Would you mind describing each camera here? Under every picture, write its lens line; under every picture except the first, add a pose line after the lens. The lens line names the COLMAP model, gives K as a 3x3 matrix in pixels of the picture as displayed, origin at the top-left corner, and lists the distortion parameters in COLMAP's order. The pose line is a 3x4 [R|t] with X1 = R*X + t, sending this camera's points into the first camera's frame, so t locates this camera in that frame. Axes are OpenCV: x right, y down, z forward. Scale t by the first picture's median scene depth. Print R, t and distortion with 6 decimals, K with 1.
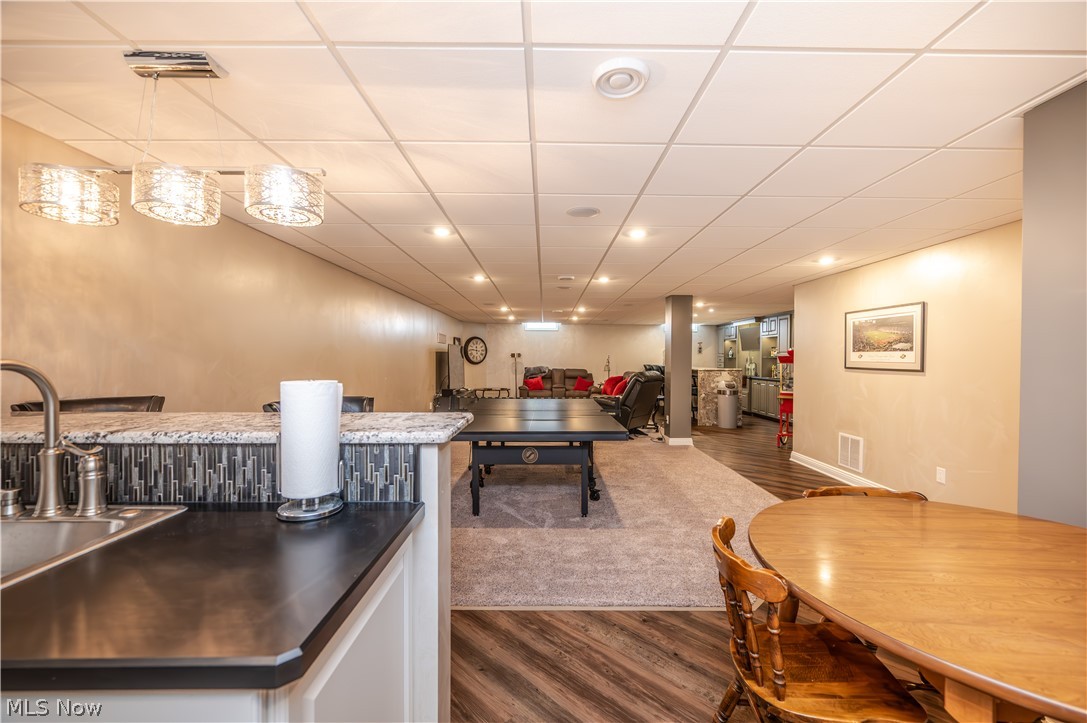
lens RADIAL K [[432.3, 0, 548.9], [0, 432.3, 364.8], [0, 0, 1]] dist [0.000240, -0.000431]
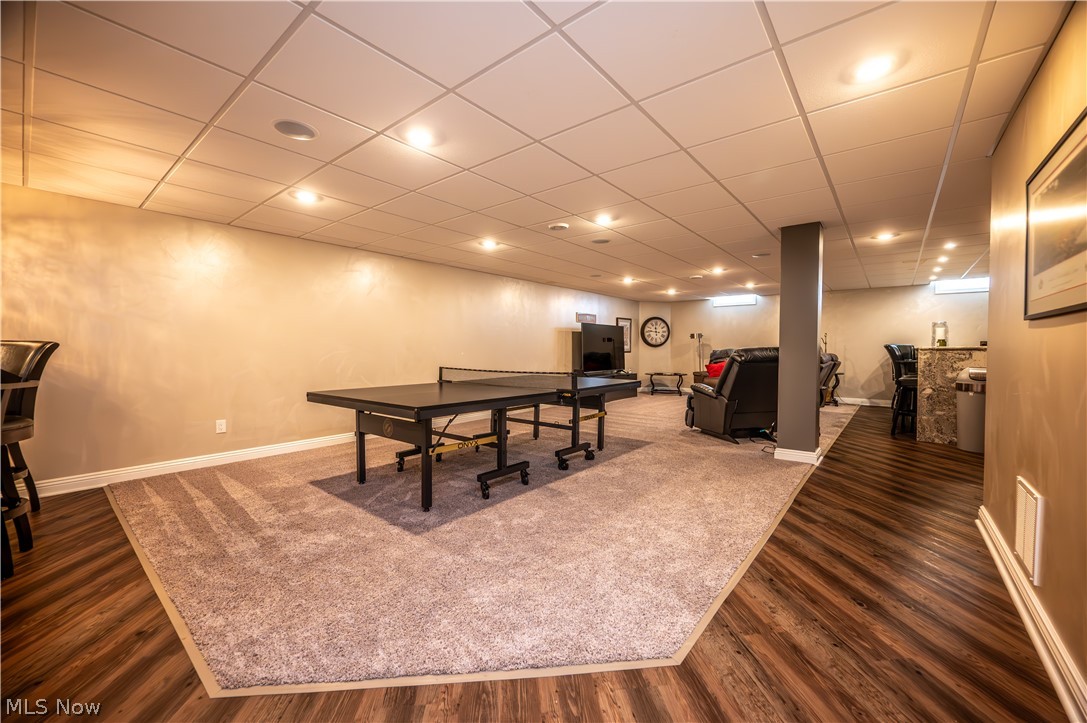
lens RADIAL K [[432.3, 0, 552.0], [0, 432.3, 358.2], [0, 0, 1]] dist [0.000240, -0.000431]
pose [[0.780128, 0.007820, -0.625571, 0.615188], [-0.004699, 0.999967, 0.006641, 0.045840], [0.625602, -0.002241, 0.780139, 0.416531]]
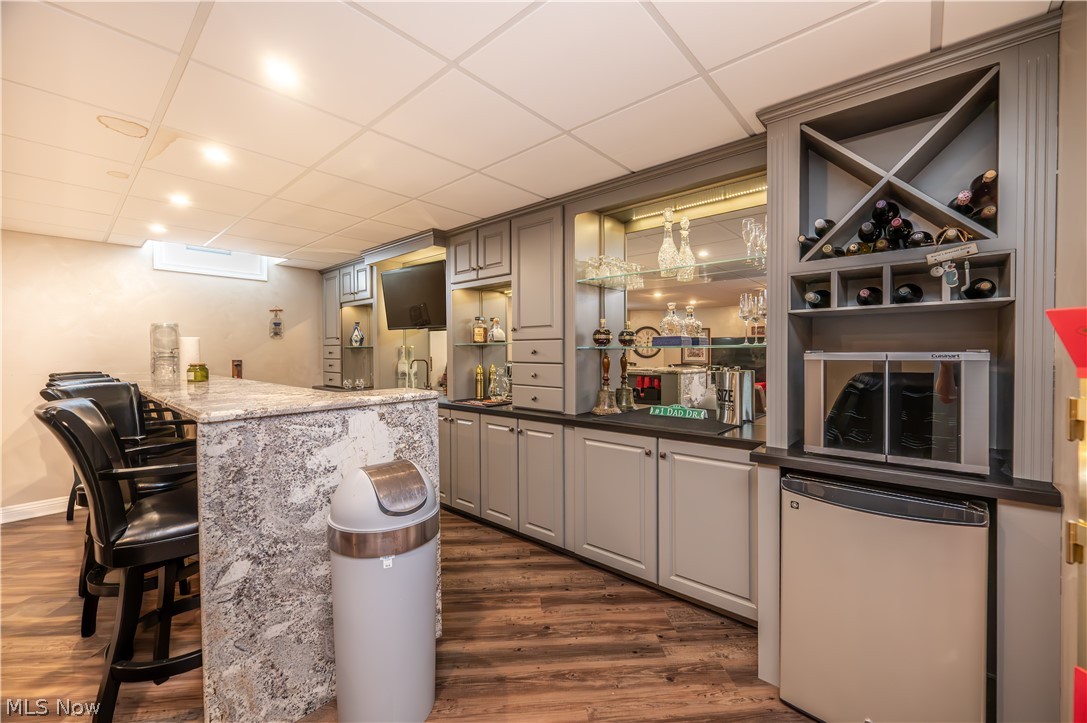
lens RADIAL K [[432.3, 0, 538.6], [0, 432.3, 362.7], [0, 0, 1]] dist [0.000240, -0.000431]
pose [[0.671722, -0.025379, 0.740368, 0.594992], [0.017587, 0.999678, 0.018312, -0.015848], [-0.740594, 0.000720, 0.671952, 1.529934]]
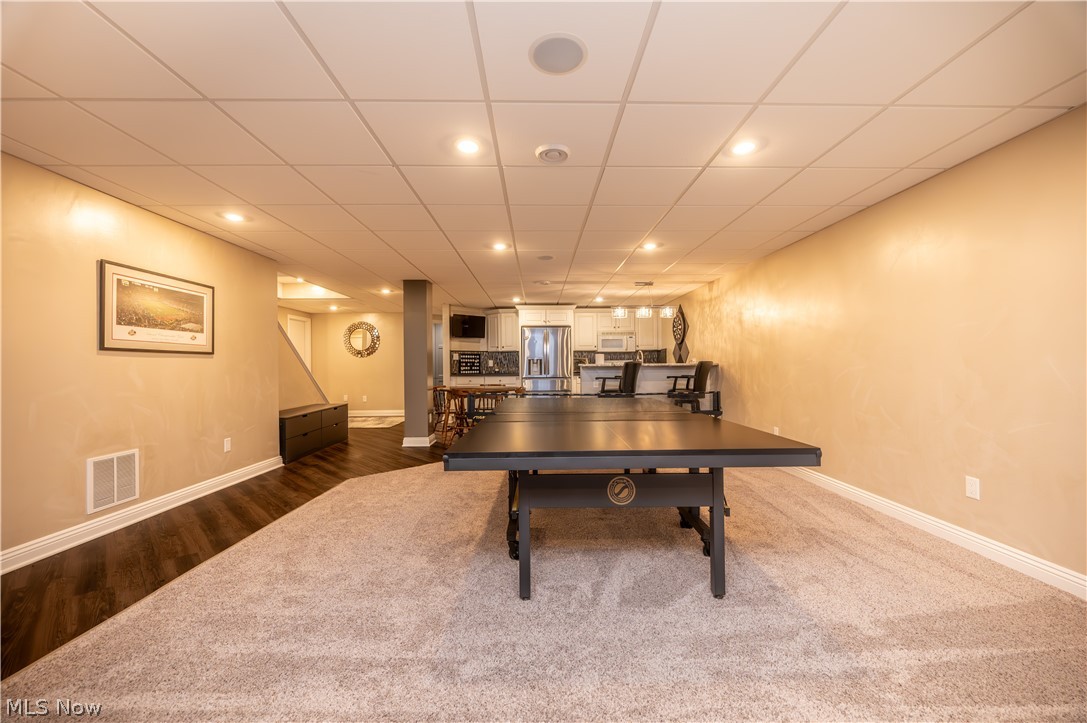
lens RADIAL K [[432.3, 0, 546.6], [0, 432.3, 363.0], [0, 0, 1]] dist [0.000240, -0.000431]
pose [[-0.999881, -0.000451, -0.015393, 0.064848], [-0.000638, 0.999926, 0.012145, 0.020200], [0.015386, 0.012154, -0.999808, 1.686416]]
